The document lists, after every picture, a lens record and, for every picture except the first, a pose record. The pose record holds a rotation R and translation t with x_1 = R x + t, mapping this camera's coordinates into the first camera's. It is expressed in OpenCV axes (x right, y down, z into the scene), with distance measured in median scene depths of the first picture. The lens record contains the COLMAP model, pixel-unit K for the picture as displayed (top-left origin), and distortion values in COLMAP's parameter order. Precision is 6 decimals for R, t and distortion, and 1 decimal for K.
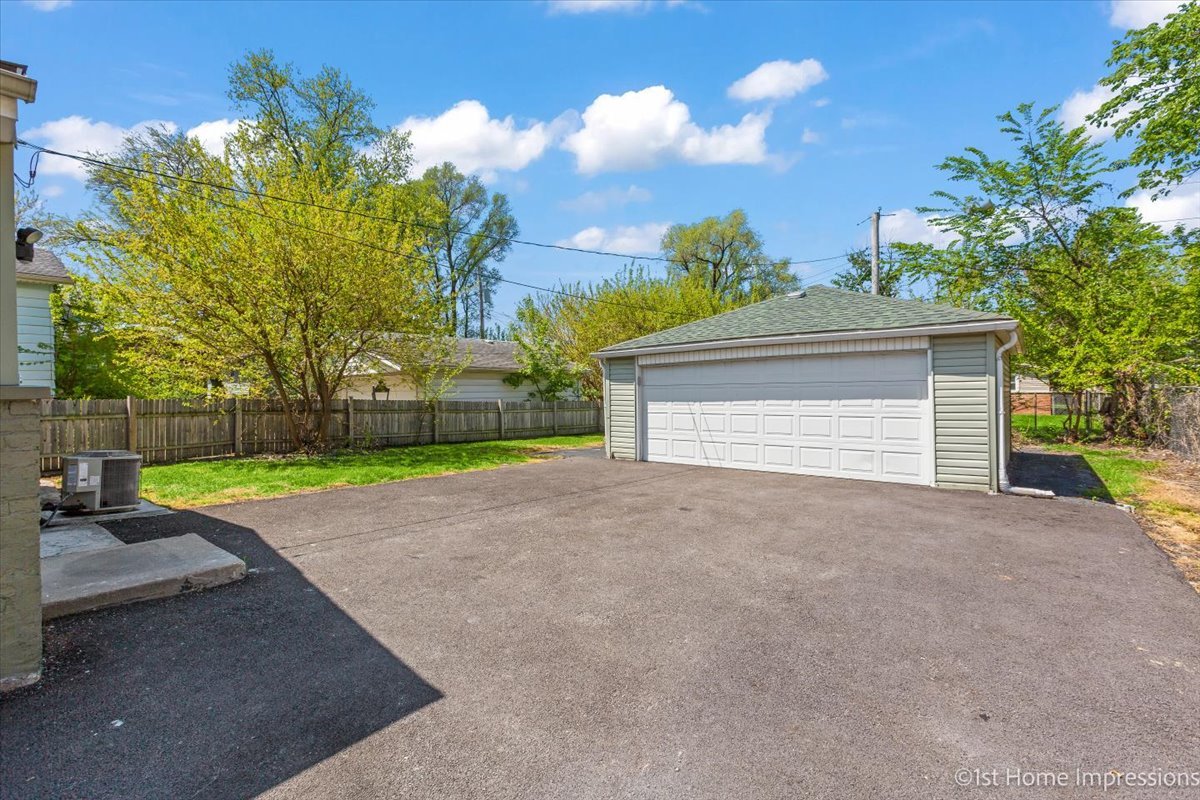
lens RADIAL K [[527.2, 0, 600.9], [0, 527.2, 394.2], [0, 0, 1]] dist [0.000206, -0.000085]
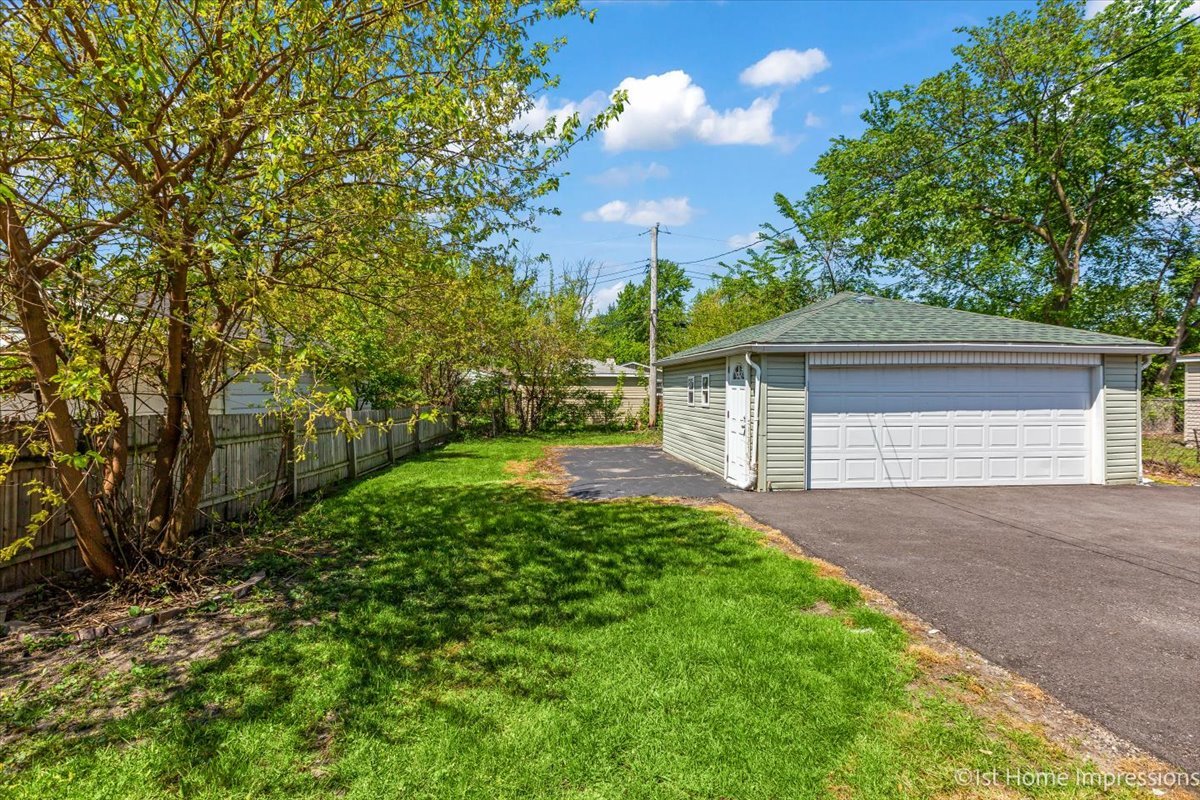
lens RADIAL K [[581.3, 0, 600.0], [0, 581.3, 400.0], [0, 0, 1]] dist [0.000908, 0.000109]
pose [[0.708316, 0.011824, 0.705797, -0.799217], [-0.005056, 0.999919, -0.011676, 0.007865], [-0.705878, 0.004702, 0.708318, 0.662690]]
